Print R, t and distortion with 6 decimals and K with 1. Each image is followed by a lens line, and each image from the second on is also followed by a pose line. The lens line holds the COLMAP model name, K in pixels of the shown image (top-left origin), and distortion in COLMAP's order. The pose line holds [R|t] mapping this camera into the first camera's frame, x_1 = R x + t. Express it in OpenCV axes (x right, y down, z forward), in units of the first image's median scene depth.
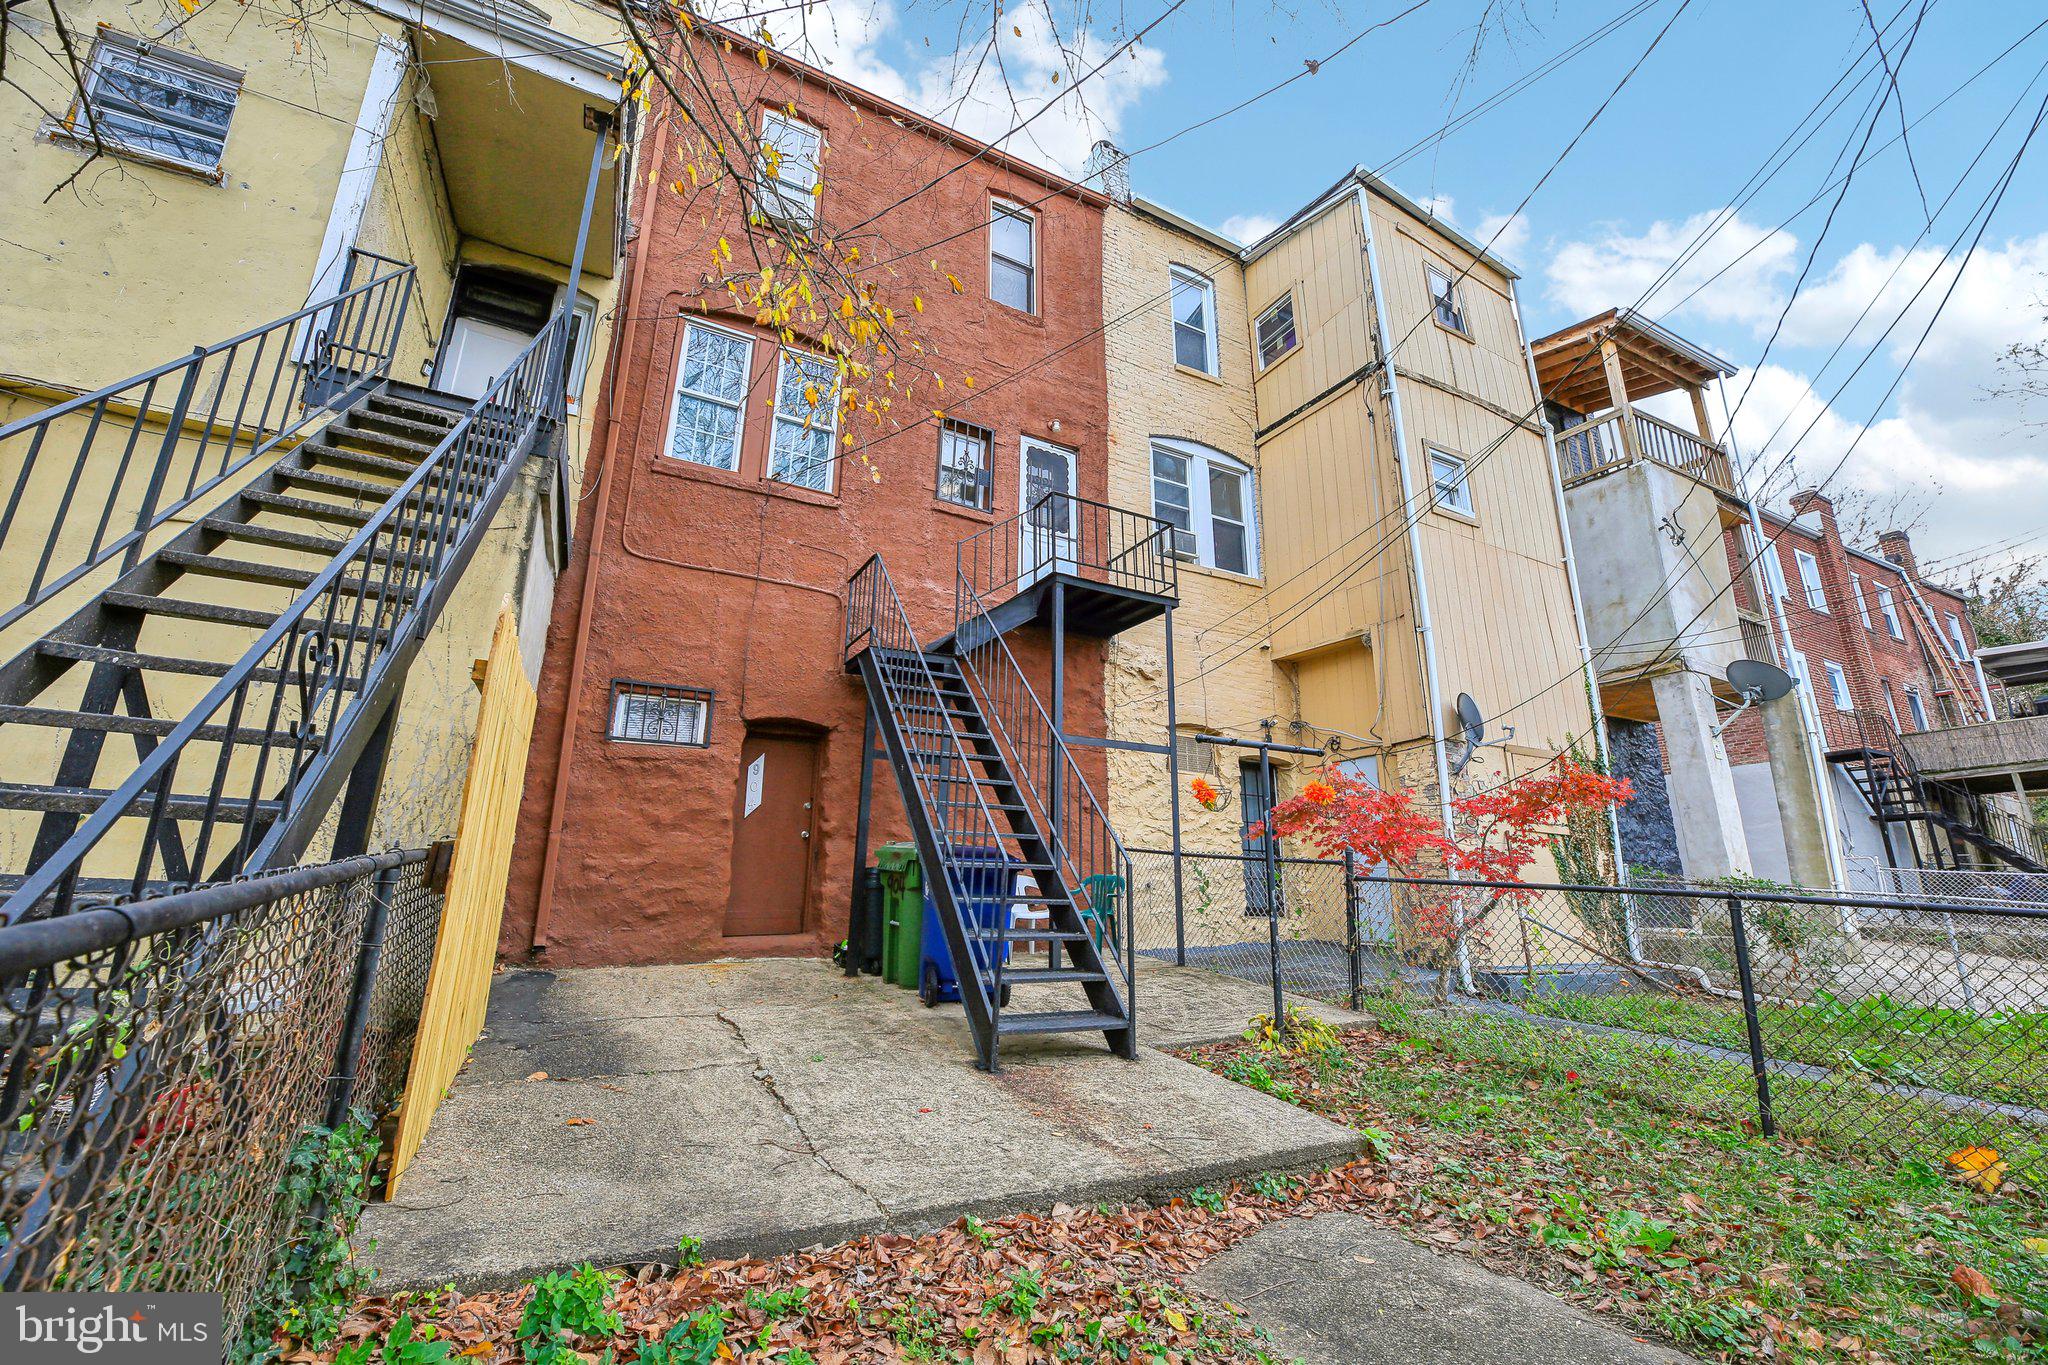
lens RADIAL K [[851.8, 0, 1024.7], [0, 851.8, 680.9], [0, 0, 1]] dist [0.001797, -0.001893]
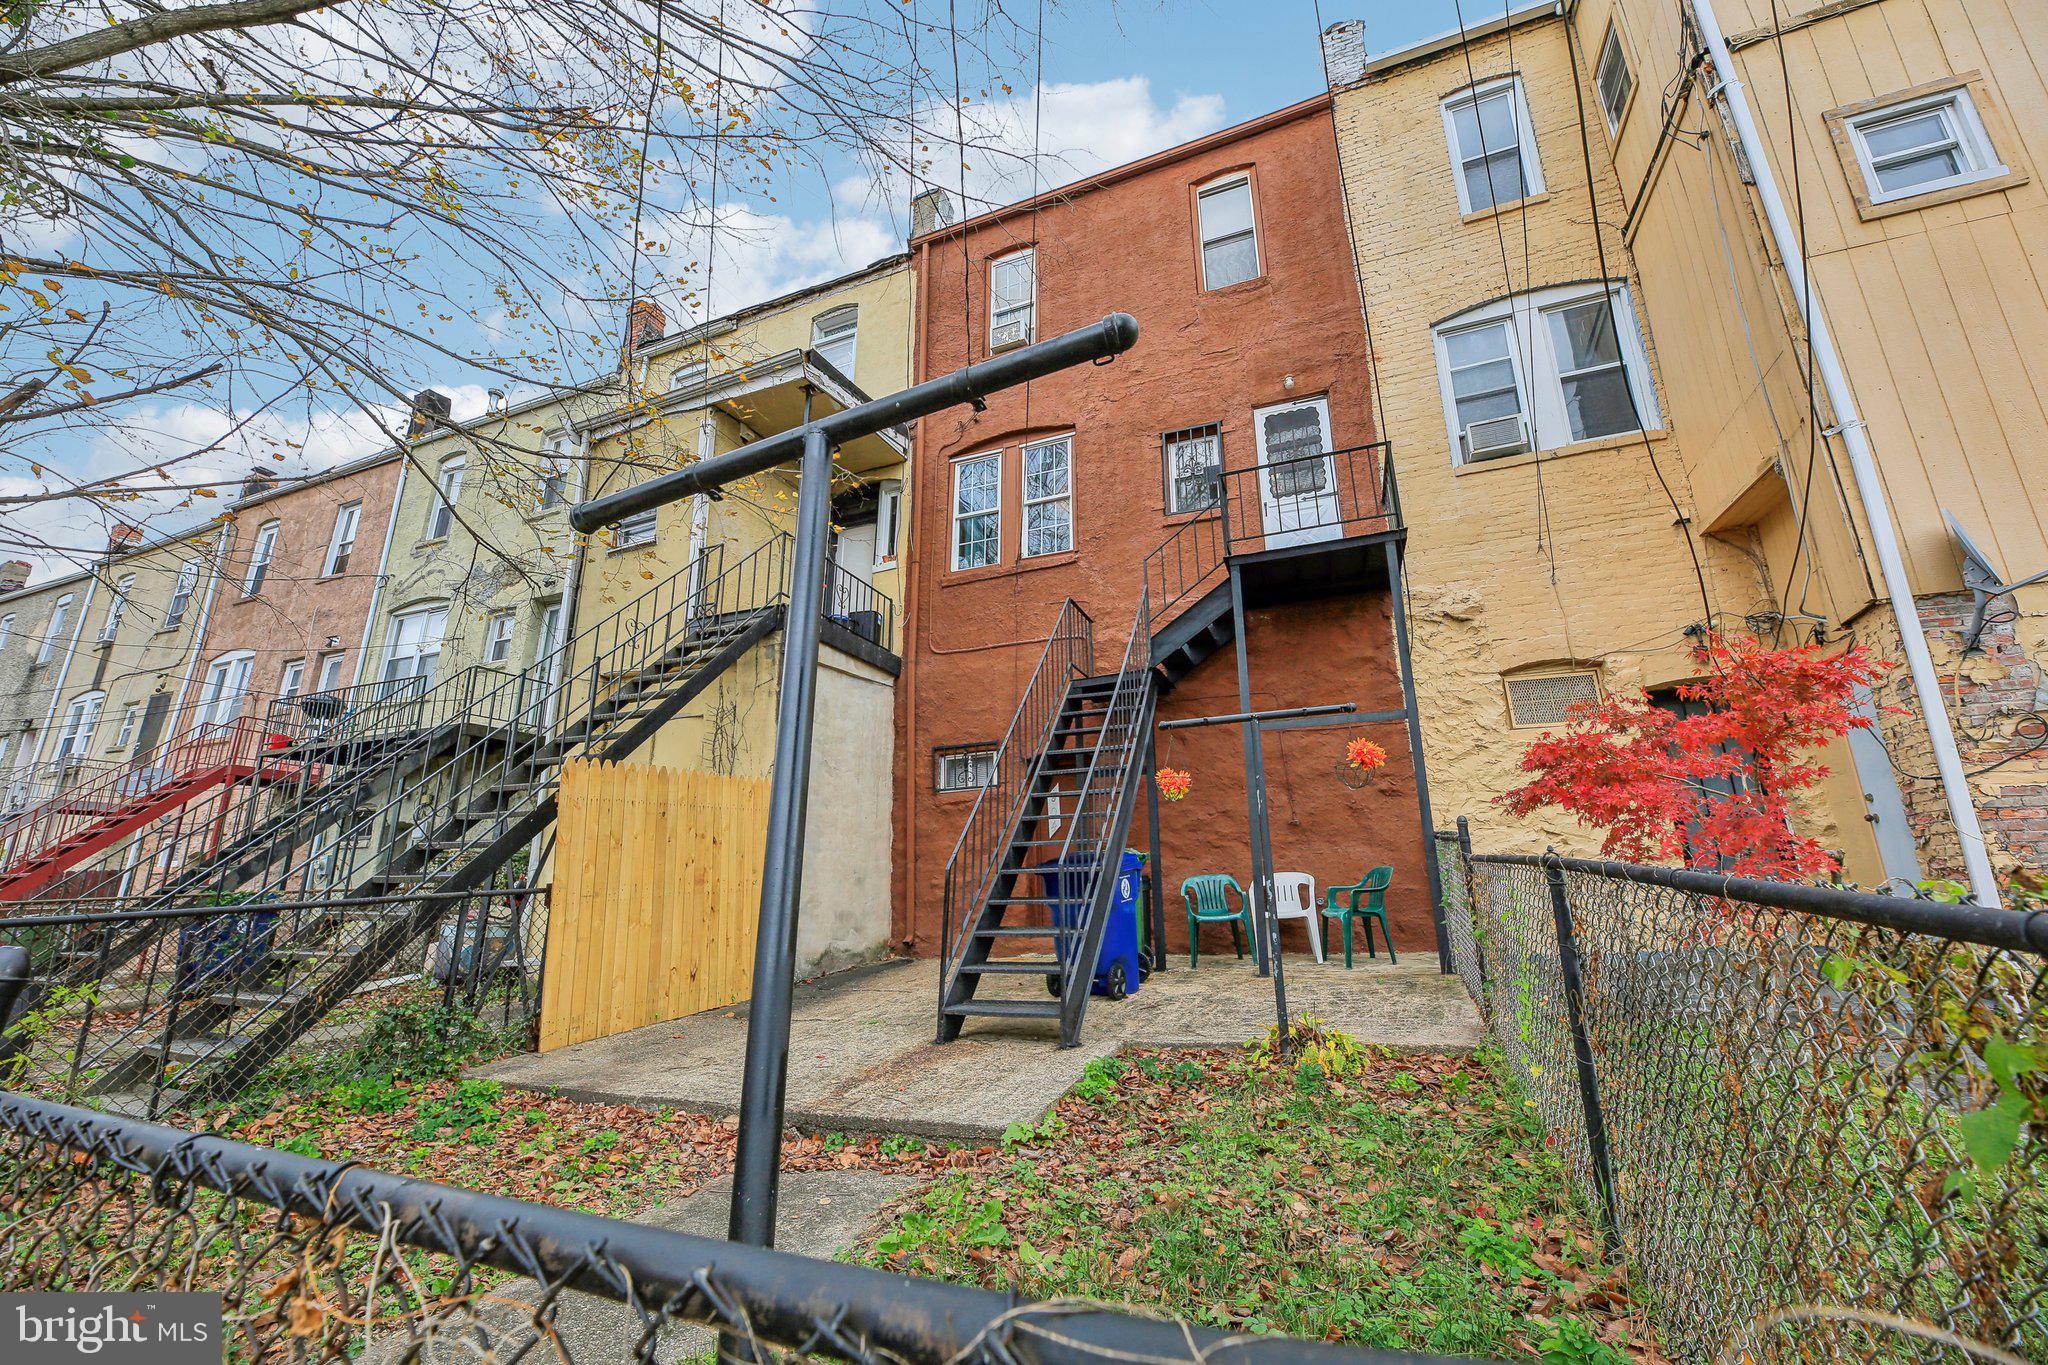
lens RADIAL K [[851.8, 0, 1016.9], [0, 851.8, 676.5], [0, 0, 1]] dist [0.001797, -0.001893]
pose [[0.640216, -0.222296, -0.735329, 0.450351], [0.216567, 0.970619, -0.104872, 0.042621], [0.737036, -0.092107, 0.669547, 0.135177]]
